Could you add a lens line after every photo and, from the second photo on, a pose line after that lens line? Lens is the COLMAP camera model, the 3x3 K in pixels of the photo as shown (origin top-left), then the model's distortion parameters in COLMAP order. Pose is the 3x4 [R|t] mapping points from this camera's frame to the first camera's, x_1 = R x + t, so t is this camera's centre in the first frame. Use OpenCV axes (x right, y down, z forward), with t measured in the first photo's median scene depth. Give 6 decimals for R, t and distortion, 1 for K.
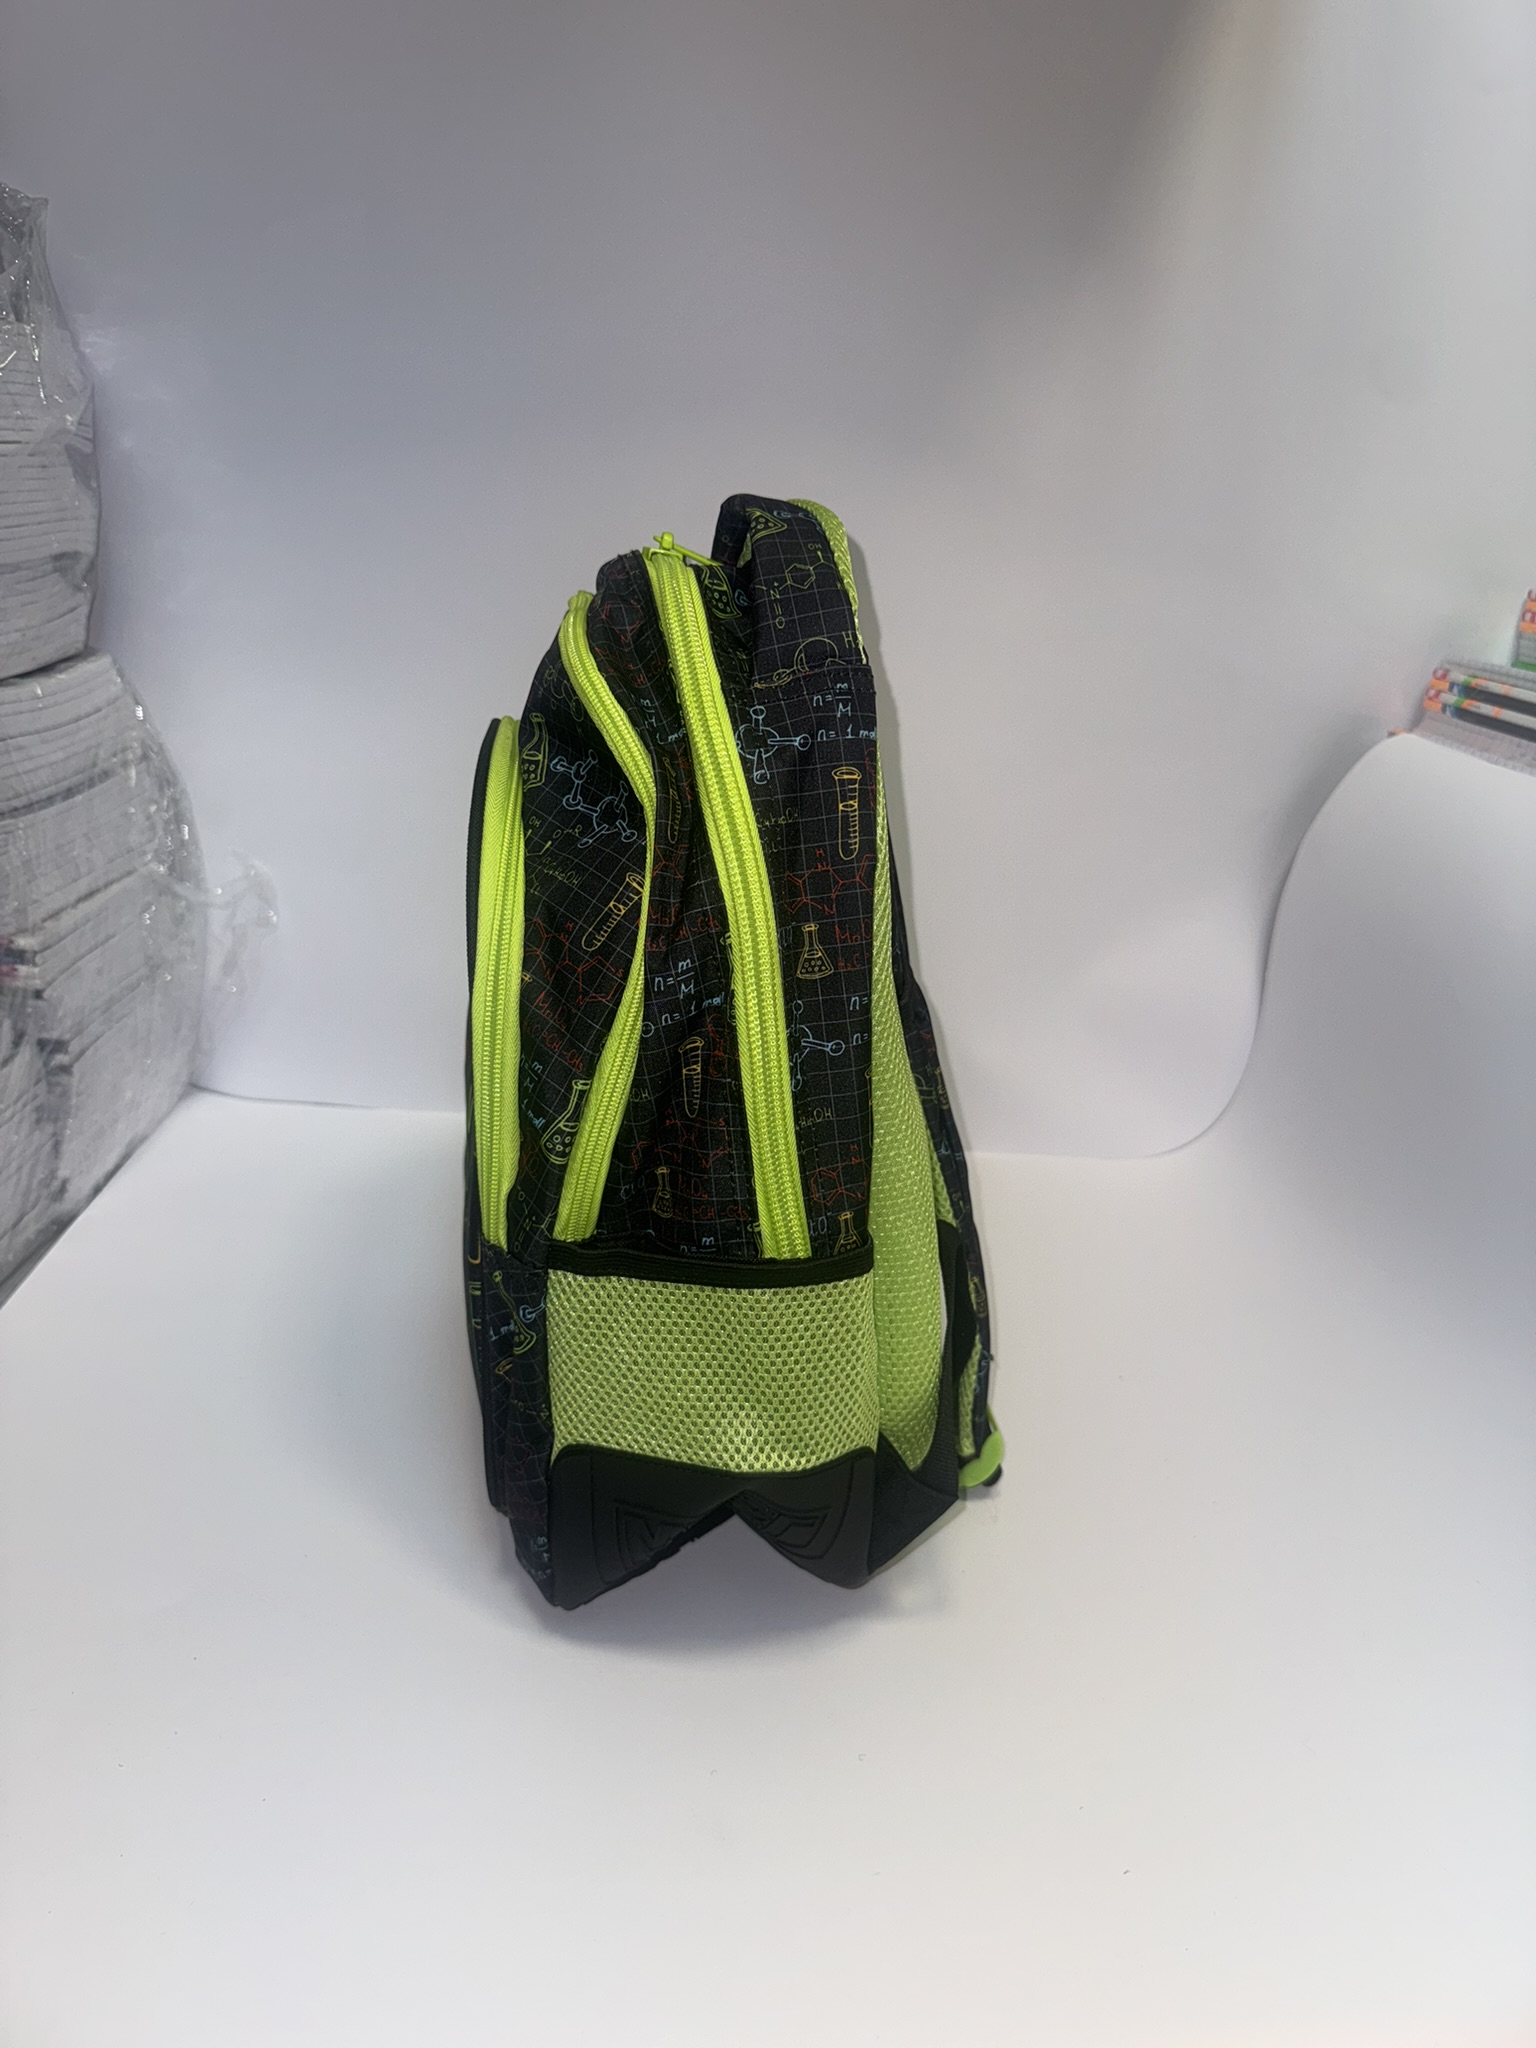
lens RADIAL K [[1476.3, 0, 777.8], [0, 1476.3, 1020.7], [0, 0, 1]] dist [-0.040856, 0.013317]
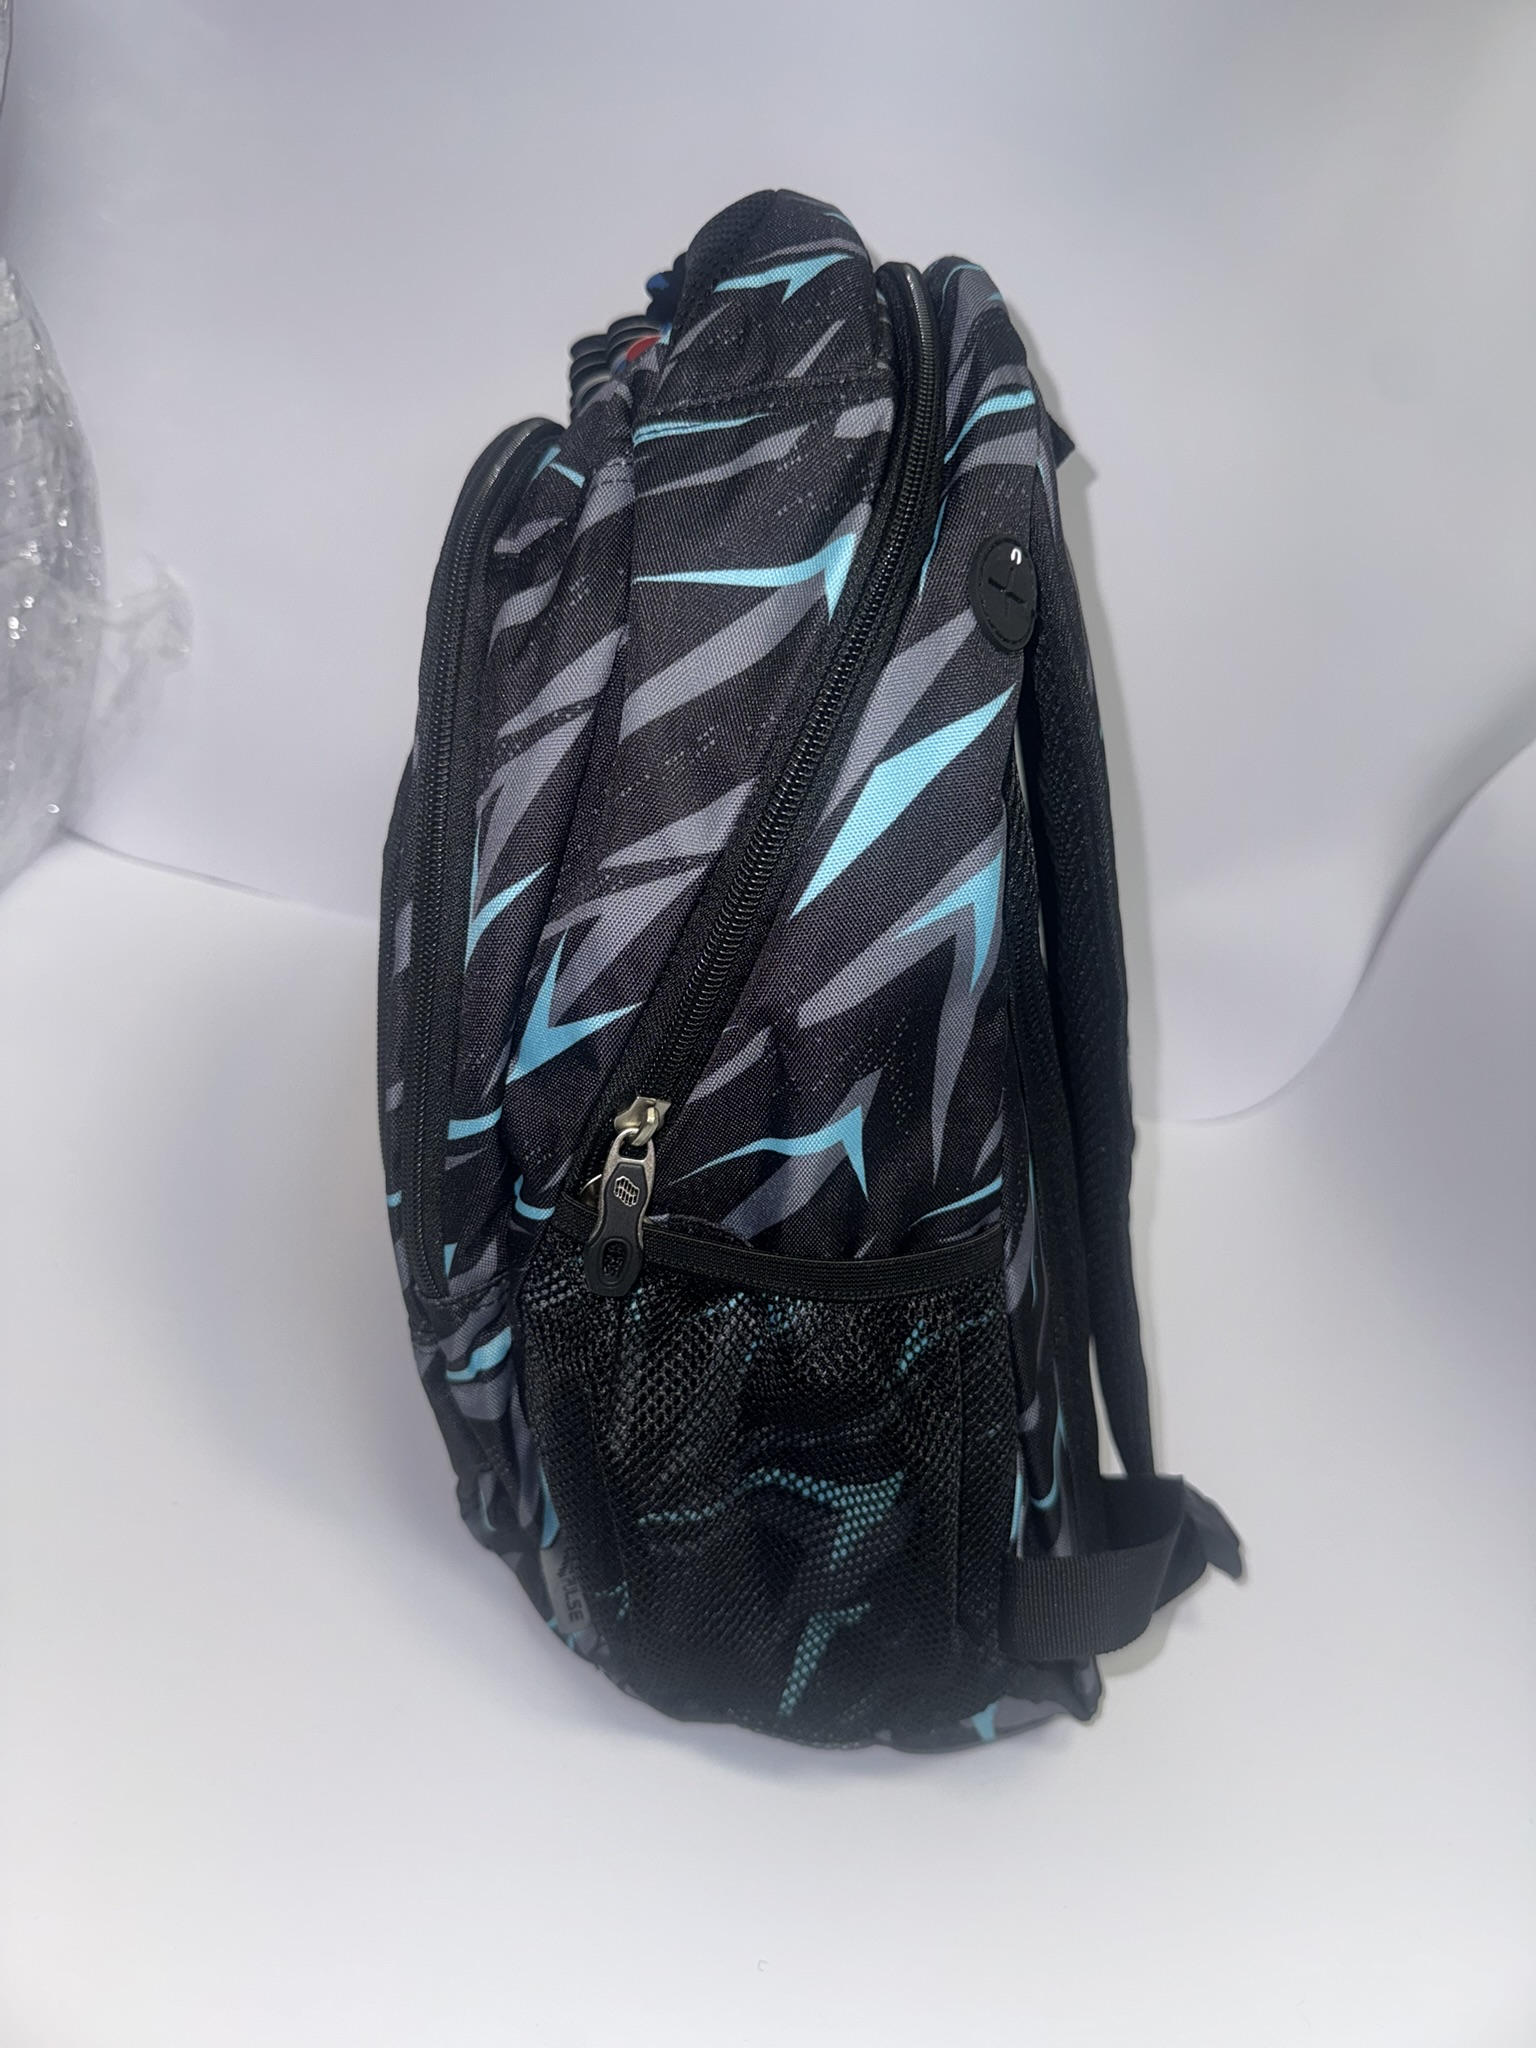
lens RADIAL K [[1476.3, 0, 735.7], [0, 1476.3, 1034.1], [0, 0, 1]] dist [-0.040856, 0.013317]
pose [[0.980752, 0.192778, 0.031004, -0.042601], [-0.195177, 0.963414, 0.183686, -0.081096], [0.005540, -0.186201, 0.982496, 0.213071]]
